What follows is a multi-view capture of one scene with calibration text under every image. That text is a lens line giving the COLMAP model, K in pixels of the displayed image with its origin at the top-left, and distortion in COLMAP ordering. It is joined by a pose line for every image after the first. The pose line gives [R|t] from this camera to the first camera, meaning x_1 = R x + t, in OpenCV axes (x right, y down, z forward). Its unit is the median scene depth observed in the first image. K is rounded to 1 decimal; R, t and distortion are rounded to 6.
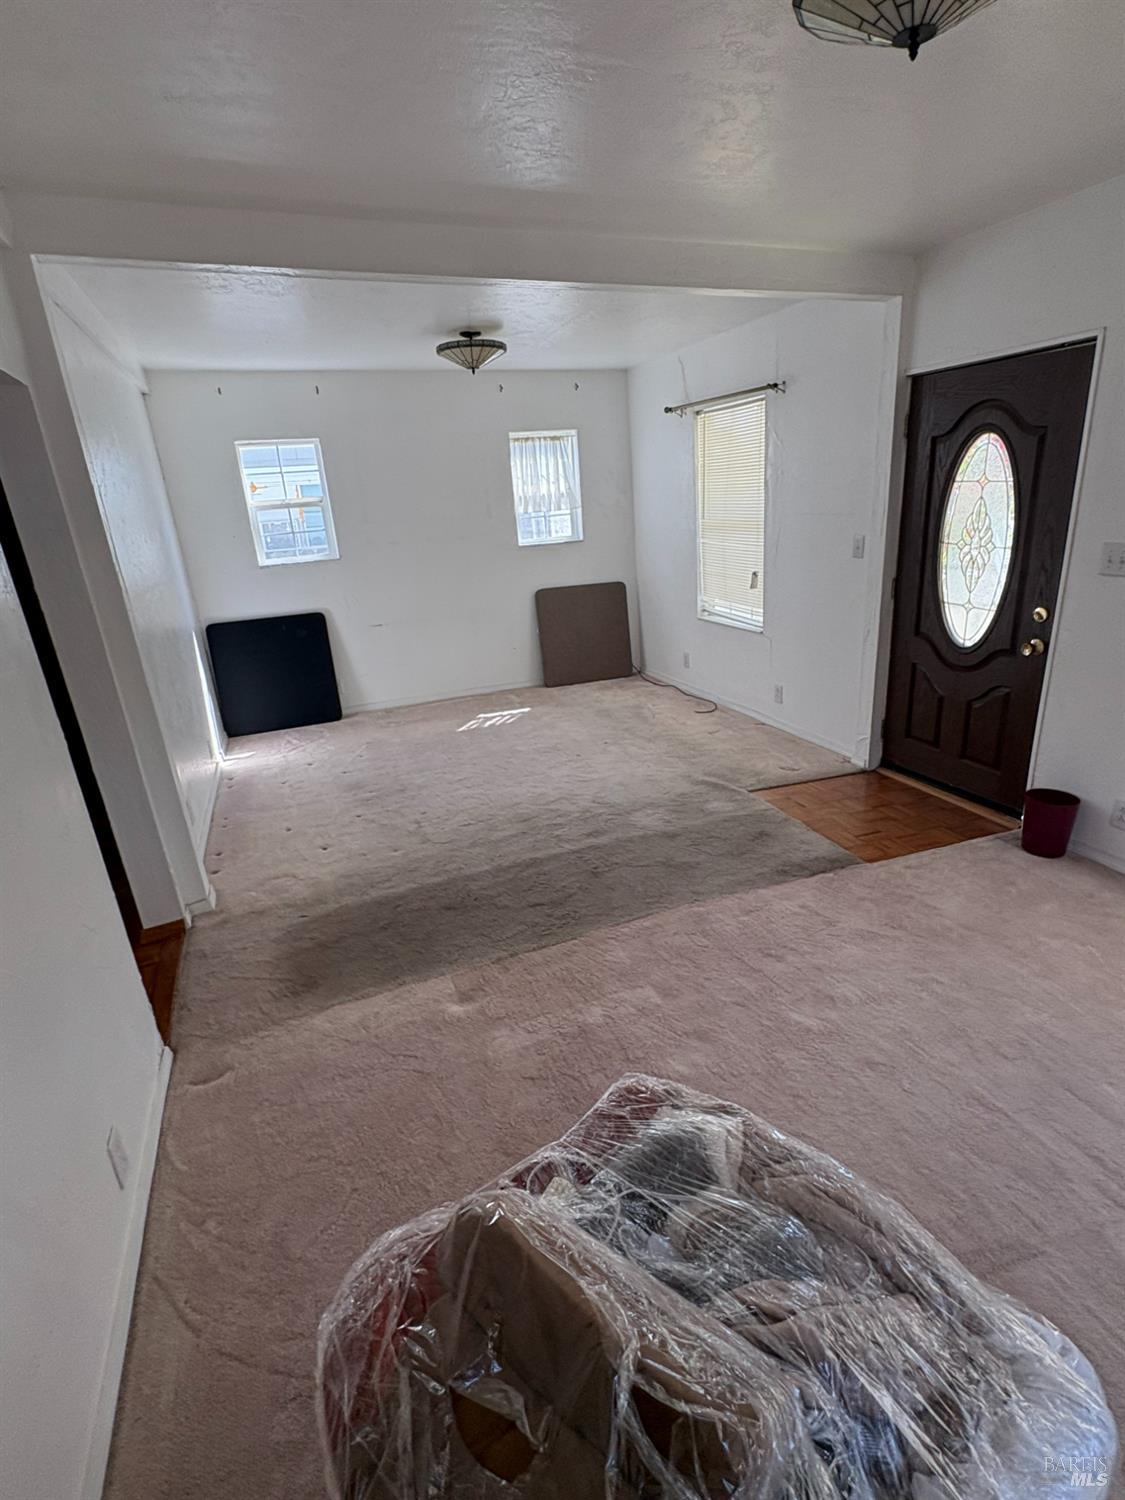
lens RADIAL K [[761.0, 0, 562.5], [0, 761.0, 750.0], [0, 0, 1]] dist [0.000276, 0.000108]
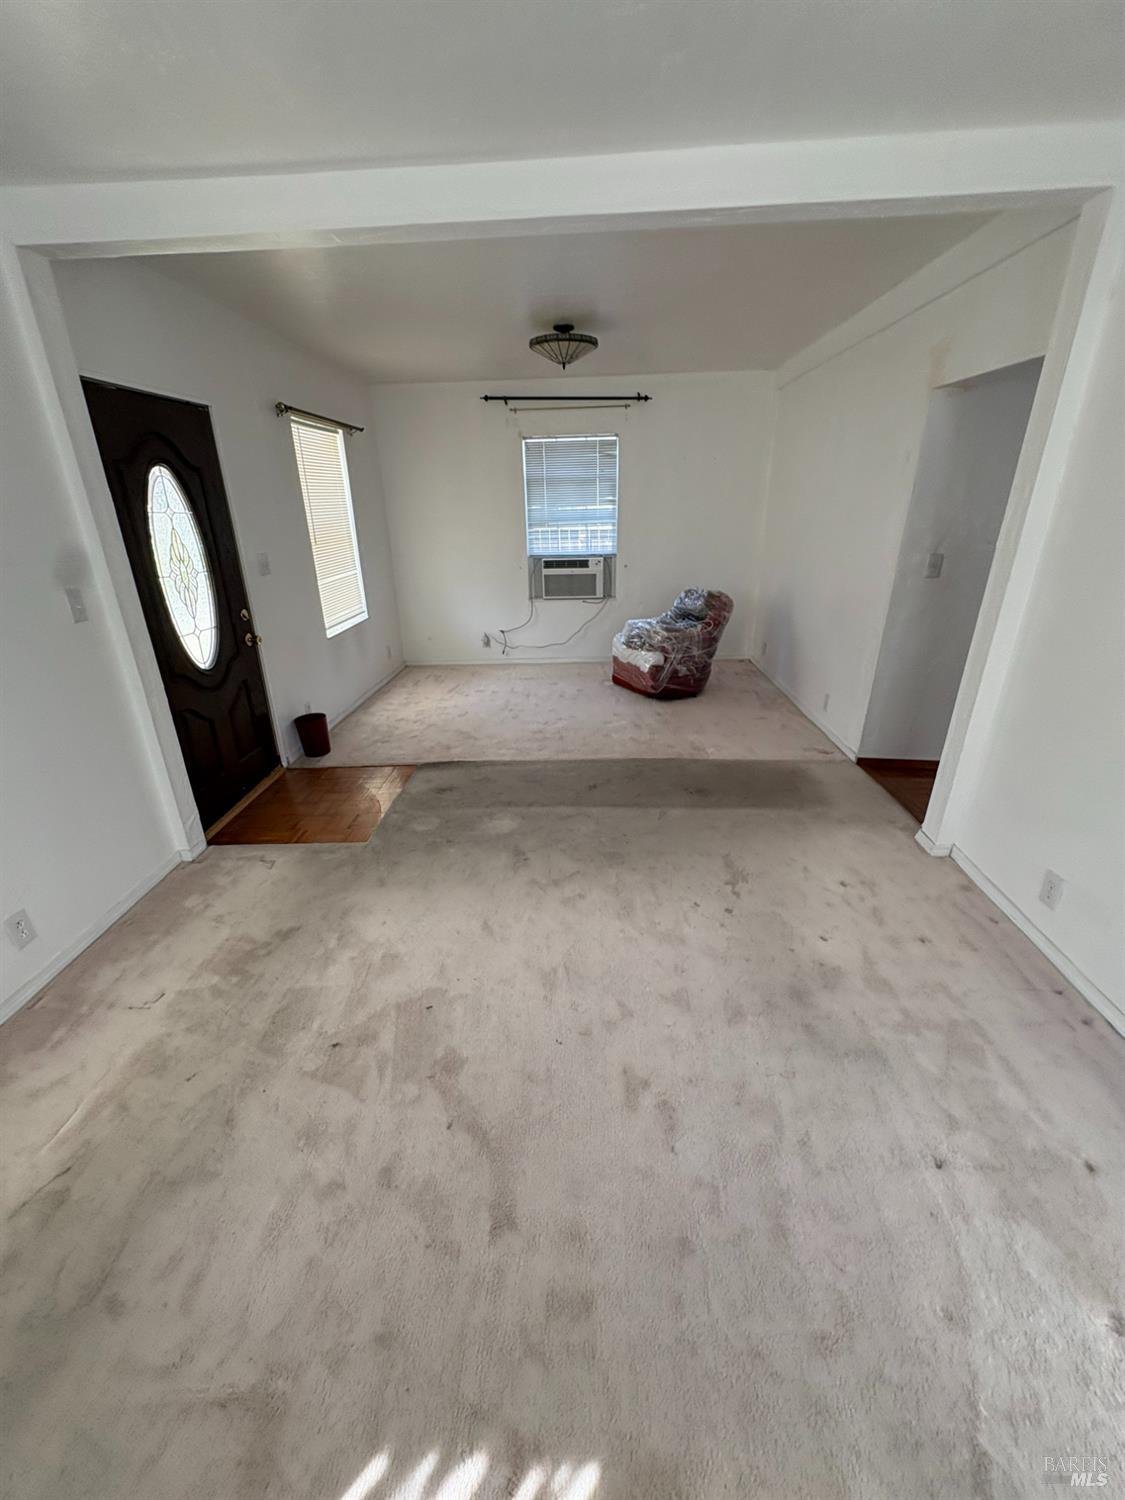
lens RADIAL K [[599.3, 0, 565.1], [0, 599.3, 748.4], [0, 0, 1]] dist [-0.001771, 0.000382]
pose [[-0.919997, -0.083659, 0.382892, -0.284806], [0.183357, 0.771572, 0.609144, -0.499192], [-0.346390, 0.630617, -0.694505, 1.573231]]
